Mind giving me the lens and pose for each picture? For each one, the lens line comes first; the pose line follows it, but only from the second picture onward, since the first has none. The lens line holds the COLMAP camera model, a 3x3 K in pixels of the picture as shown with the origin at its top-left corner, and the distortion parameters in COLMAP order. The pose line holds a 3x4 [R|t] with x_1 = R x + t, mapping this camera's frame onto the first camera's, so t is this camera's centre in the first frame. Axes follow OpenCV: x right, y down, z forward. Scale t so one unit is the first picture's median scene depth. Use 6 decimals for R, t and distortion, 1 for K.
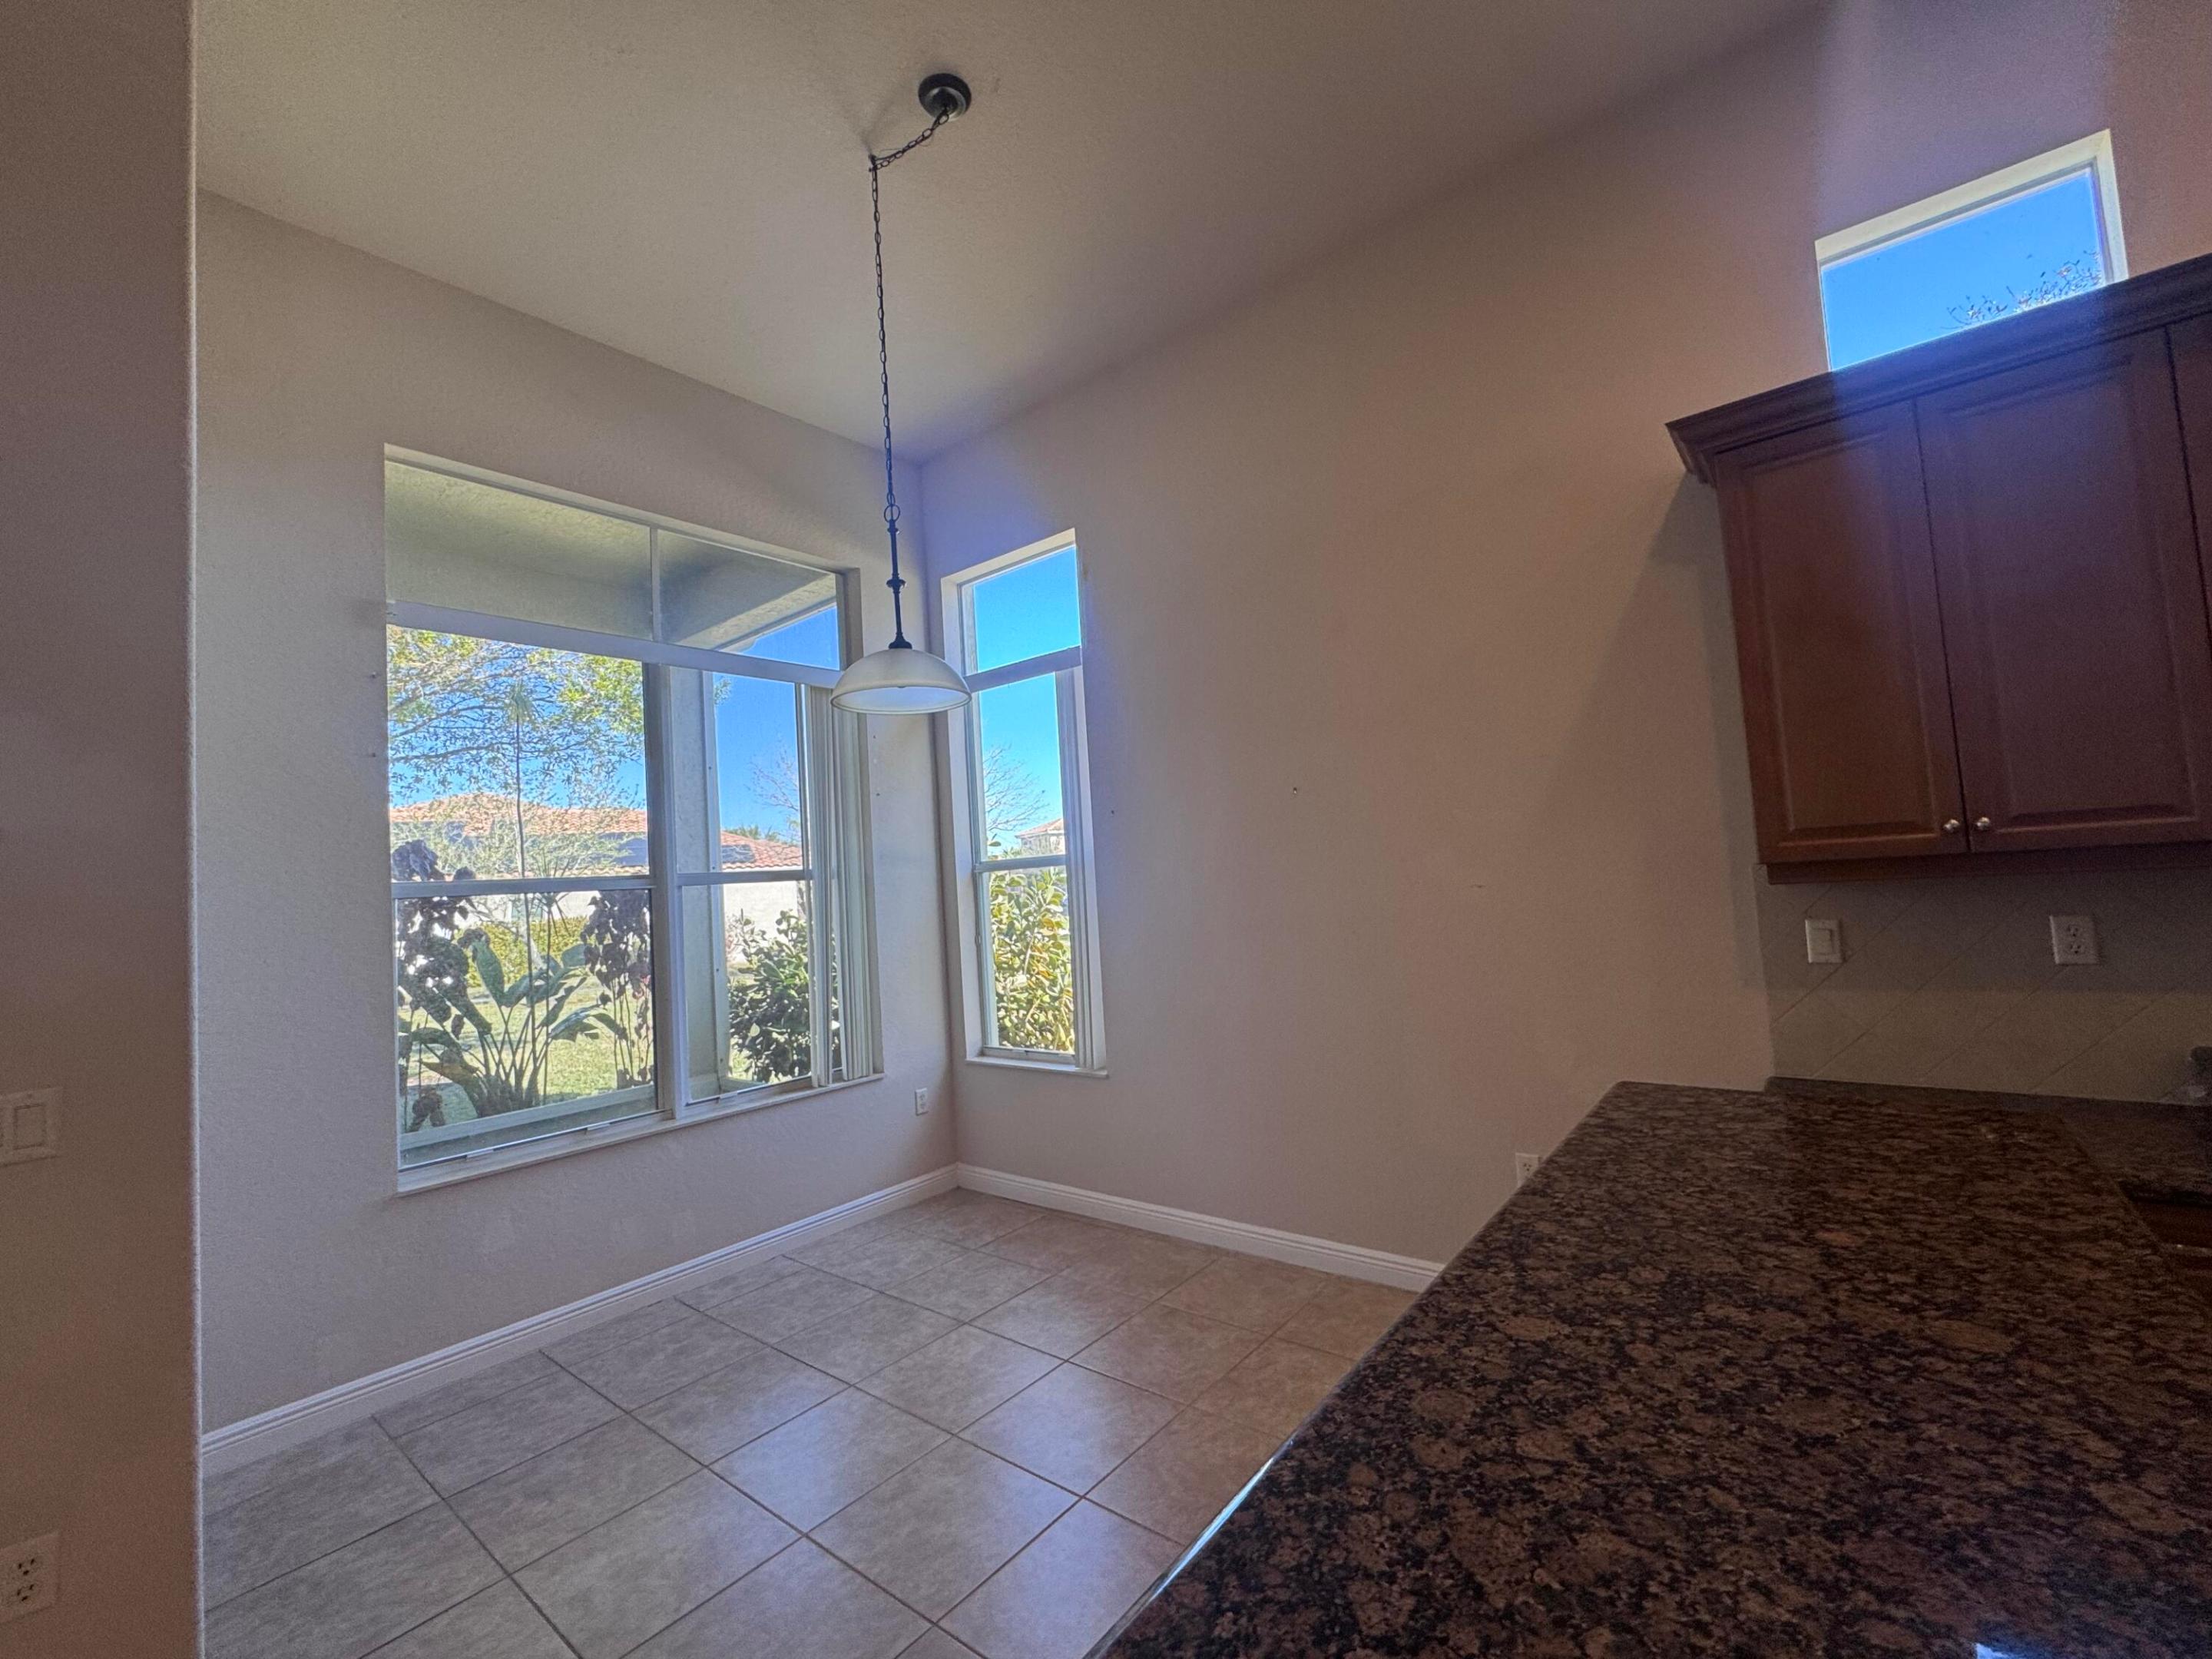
lens RADIAL K [[921.3, 0, 1111.1], [0, 921.3, 824.2], [0, 0, 1]] dist [0.000936, 0.000237]
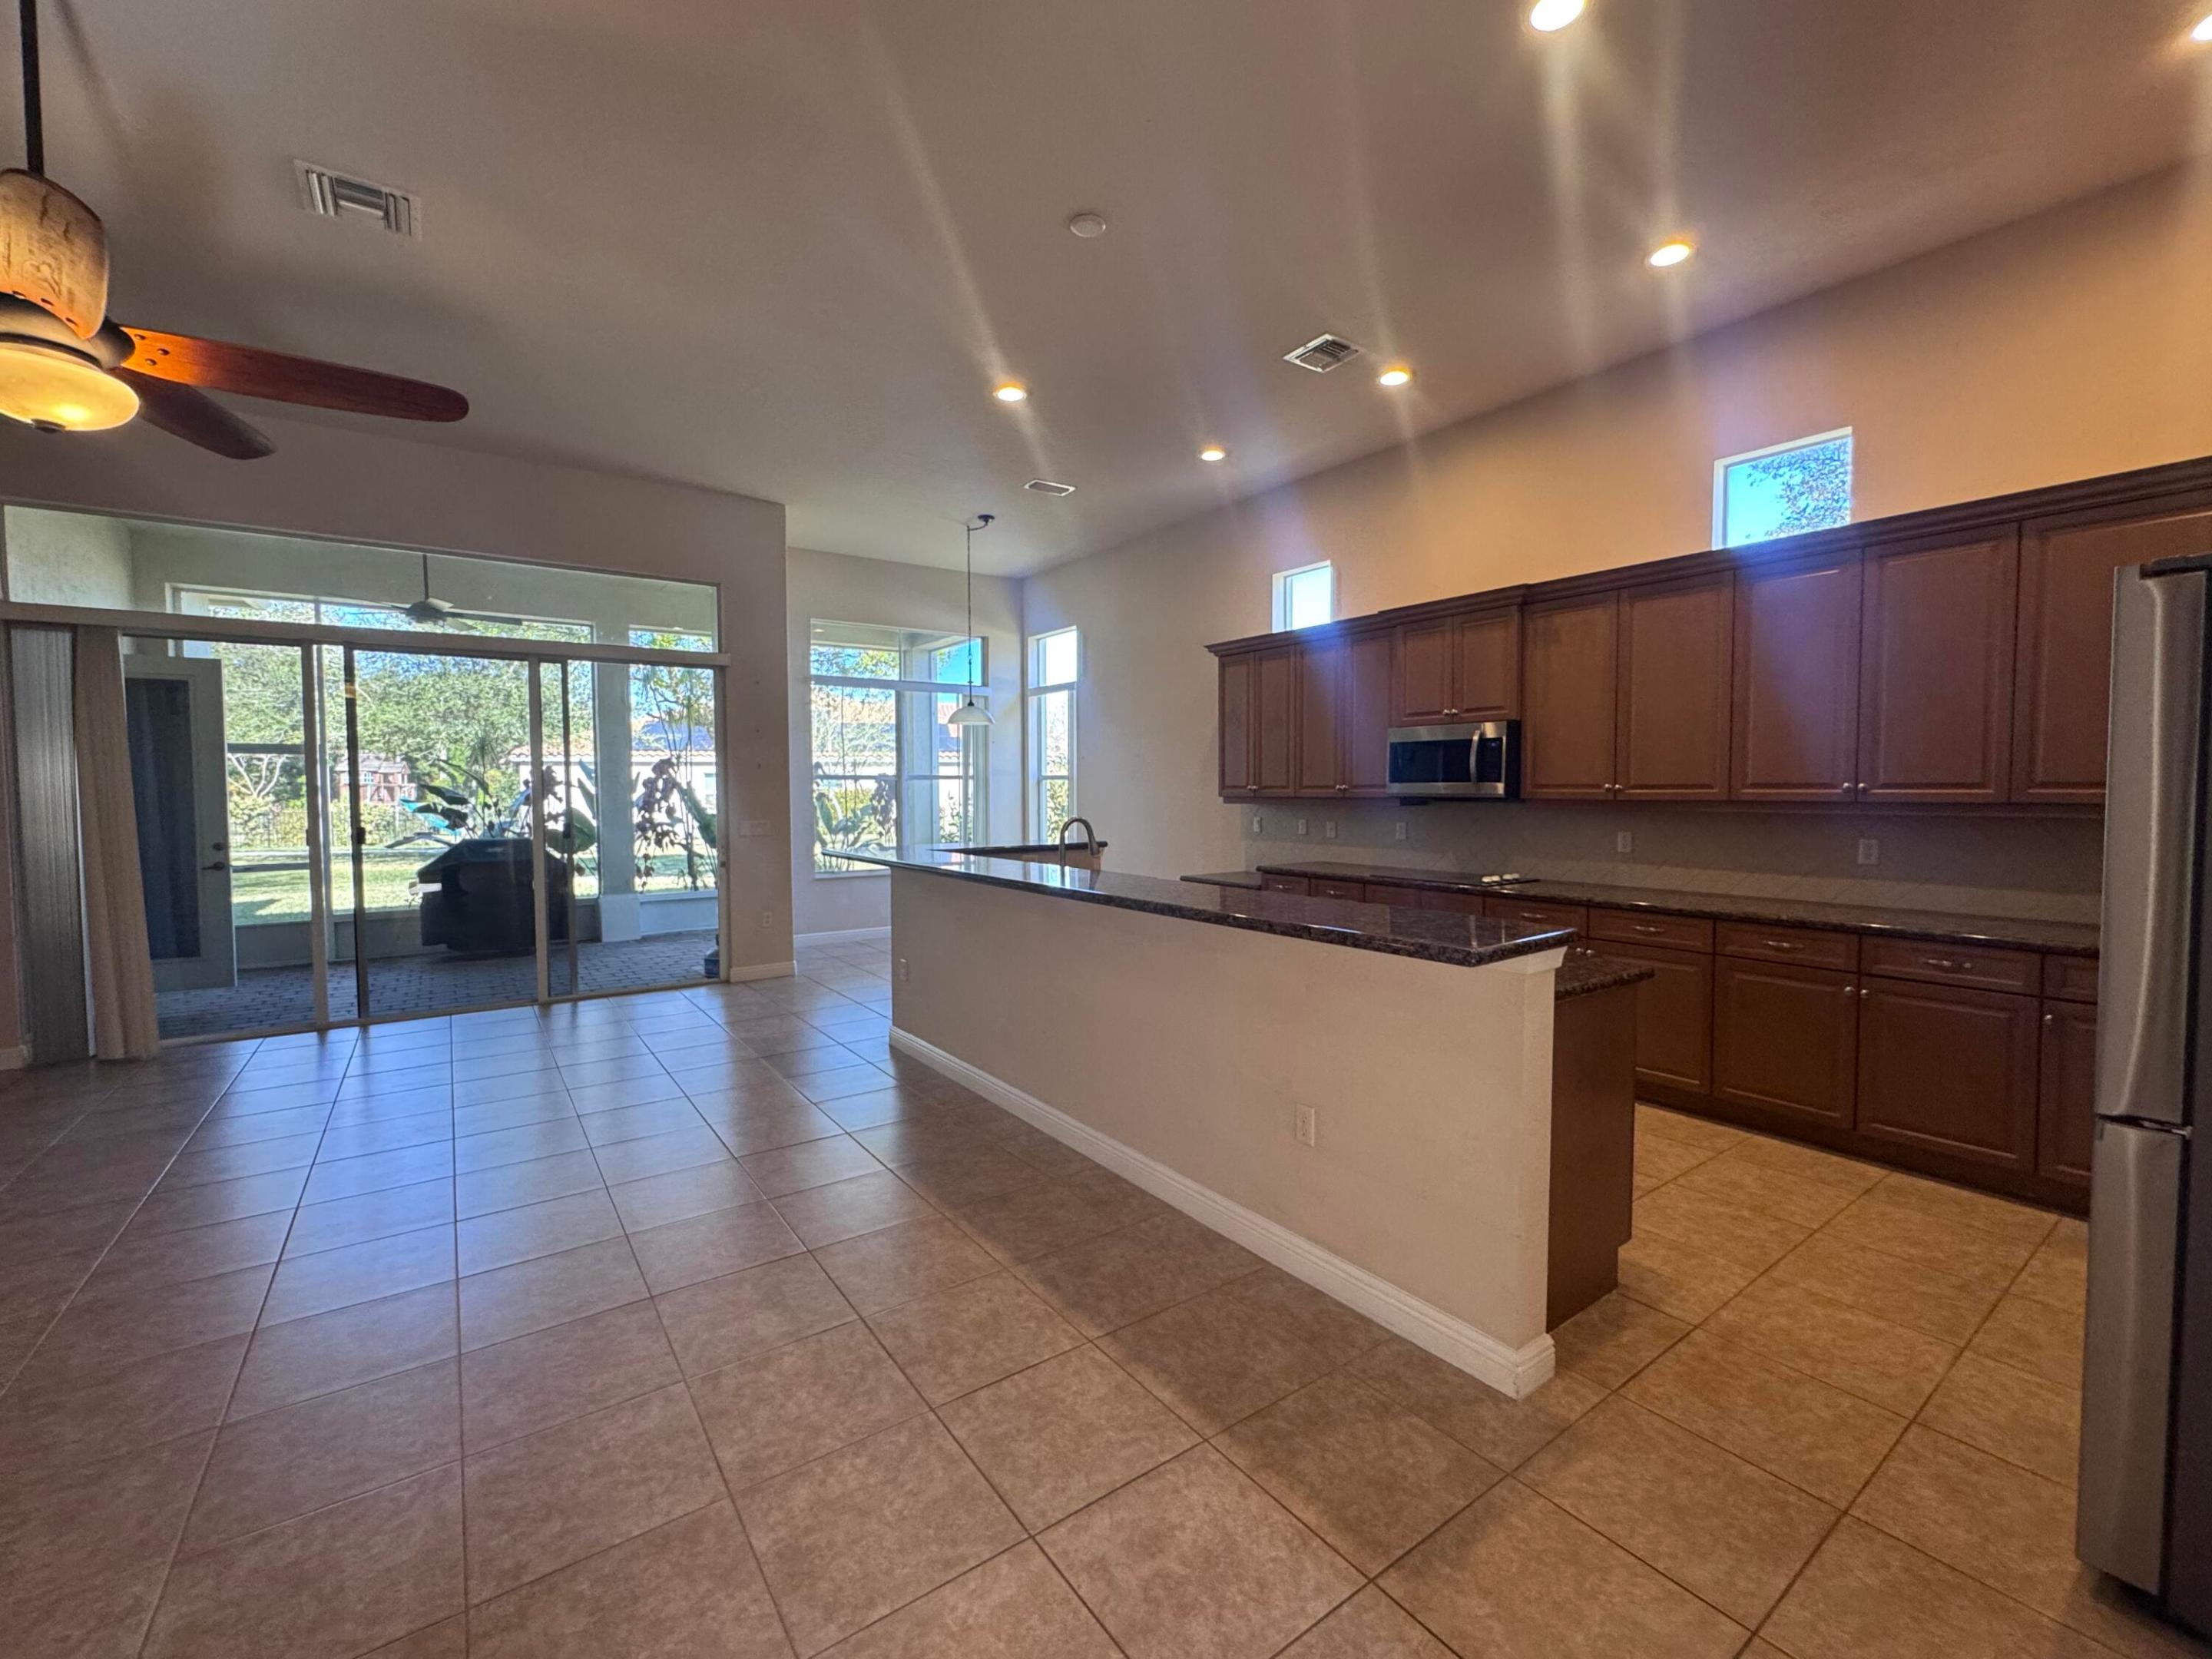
lens RADIAL K [[921.3, 0, 1111.1], [0, 921.3, 824.2], [0, 0, 1]] dist [0.000936, 0.000237]
pose [[0.964635, 0.068420, -0.254553, 0.560544], [-0.039148, 0.992202, 0.118335, -0.104468], [0.260665, -0.104184, 0.959791, -0.999370]]
